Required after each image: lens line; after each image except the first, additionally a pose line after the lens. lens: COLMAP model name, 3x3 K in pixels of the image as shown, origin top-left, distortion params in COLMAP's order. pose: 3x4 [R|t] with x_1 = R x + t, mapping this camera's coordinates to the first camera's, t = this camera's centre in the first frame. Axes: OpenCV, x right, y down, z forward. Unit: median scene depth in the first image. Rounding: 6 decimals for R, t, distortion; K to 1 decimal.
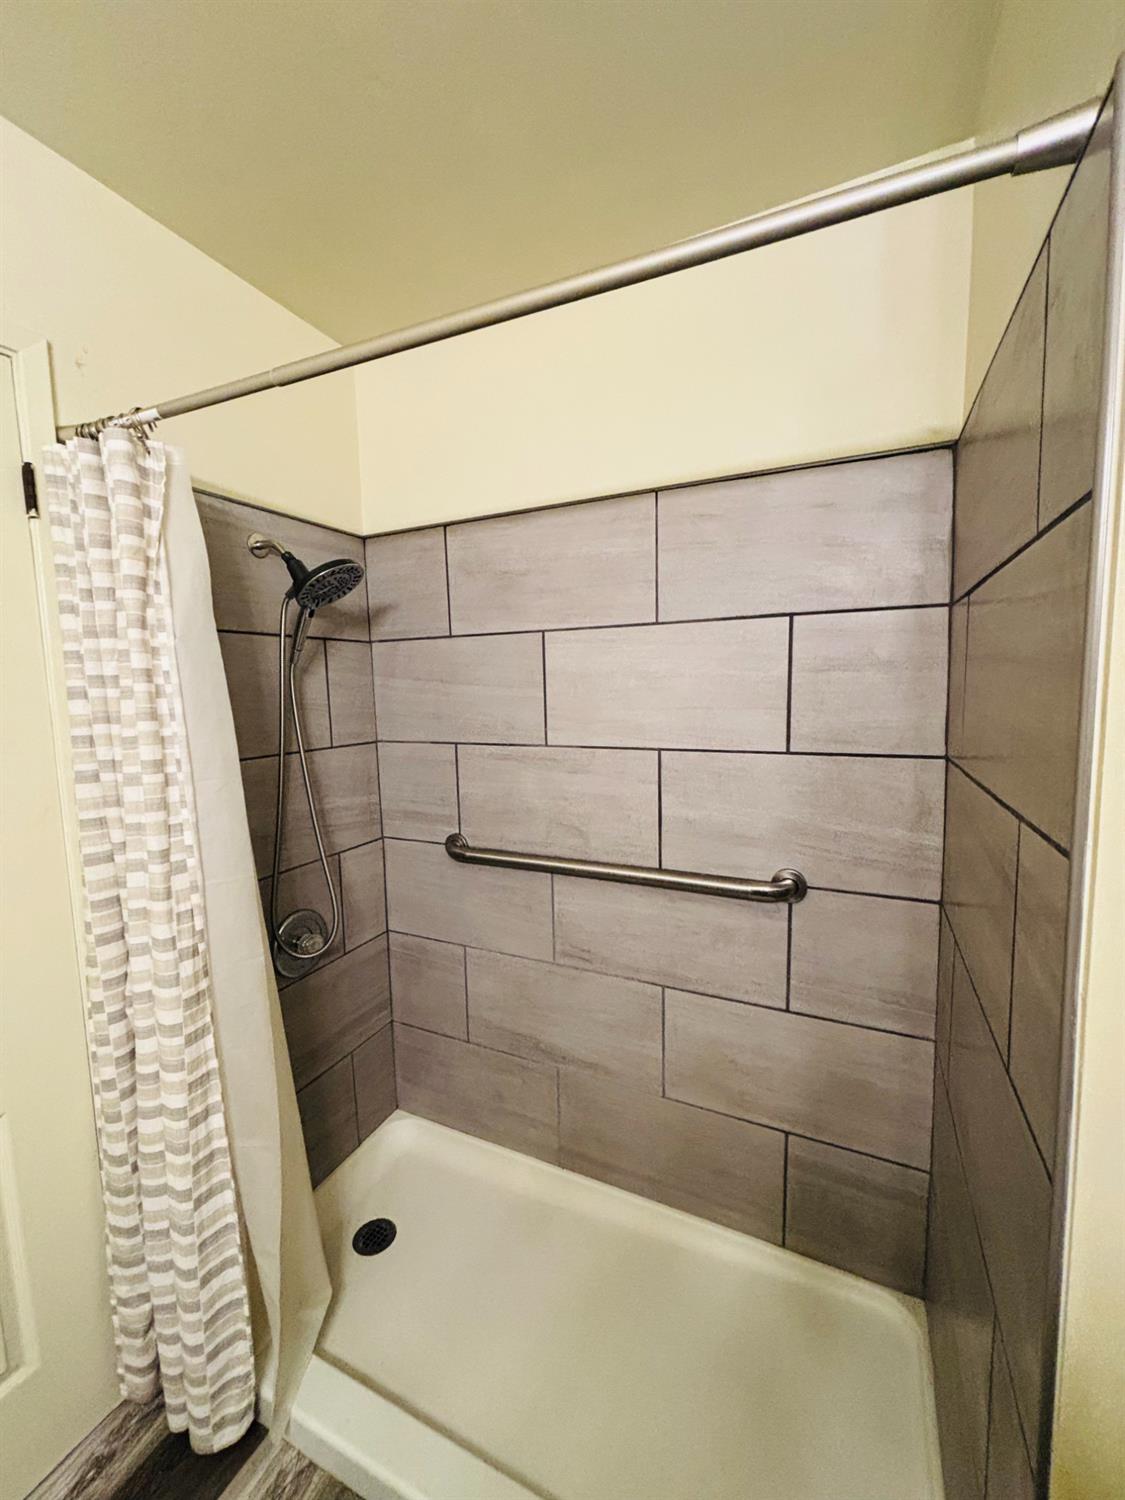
lens RADIAL K [[602.3, 0, 565.4], [0, 602.3, 747.3], [0, 0, 1]] dist [-0.000767, 0.000433]
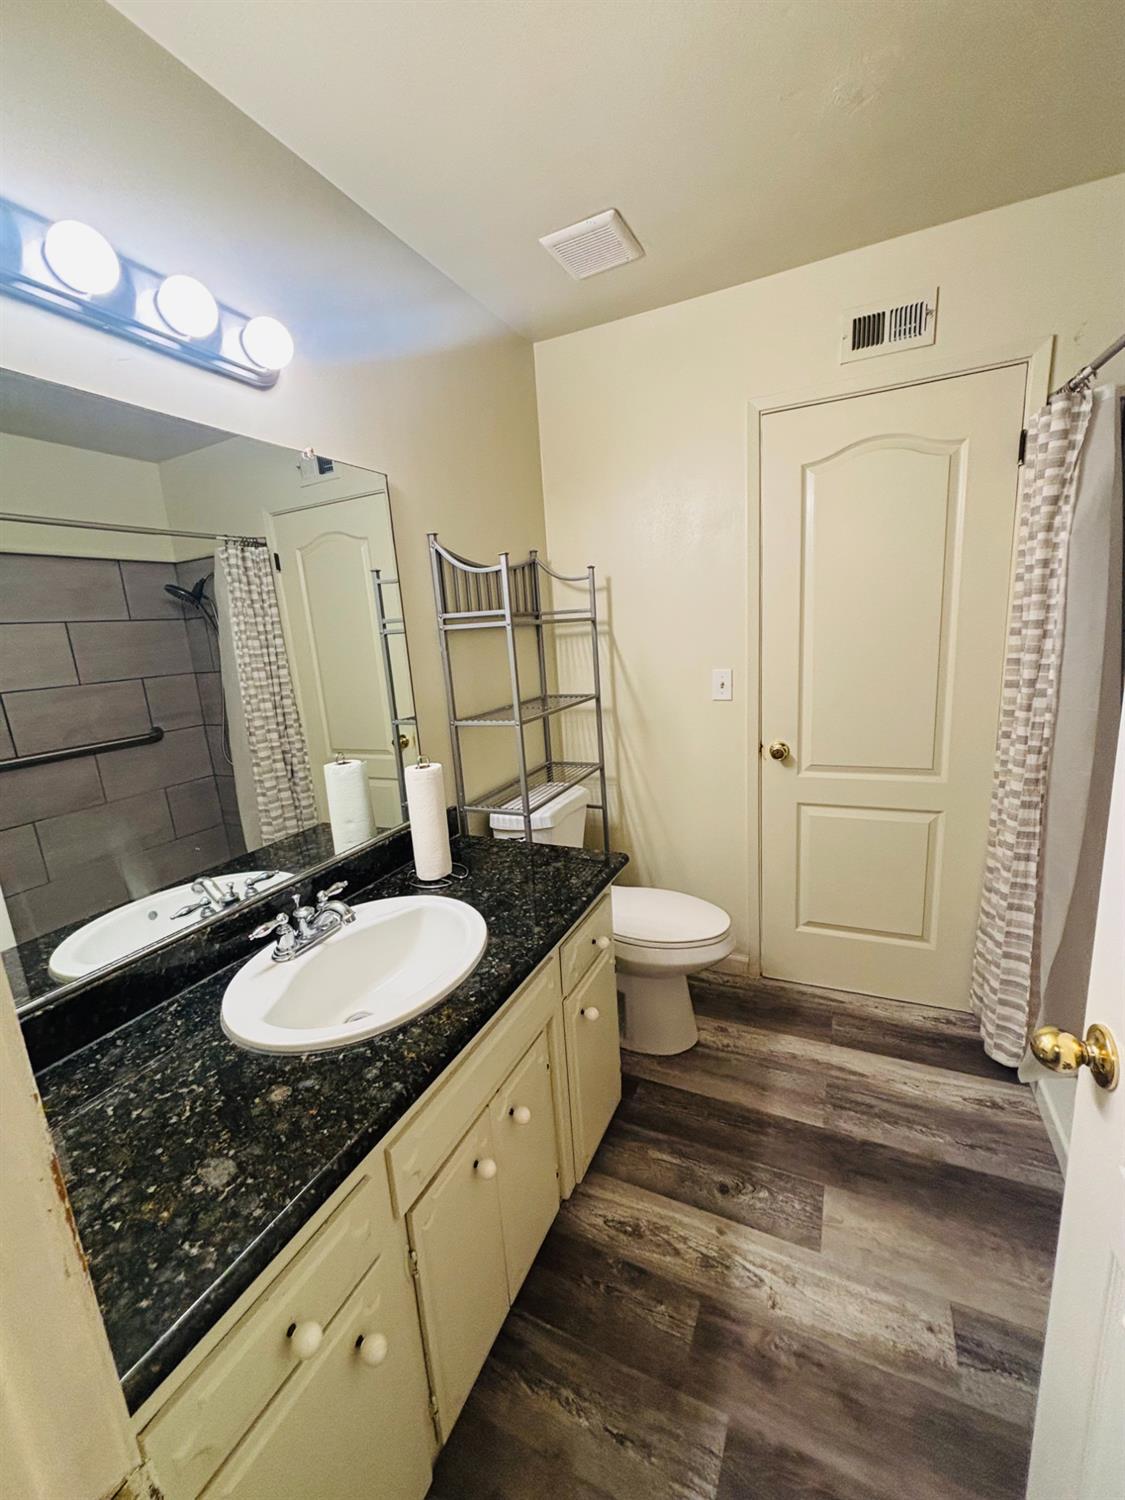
lens RADIAL K [[602.3, 0, 563.7], [0, 602.3, 748.8], [0, 0, 1]] dist [-0.000767, 0.000433]
pose [[0.000840, 0.225151, -0.974324, 0.864622], [-0.034989, 0.973734, 0.224984, 0.036499], [0.999387, 0.033902, 0.008696, -0.209965]]
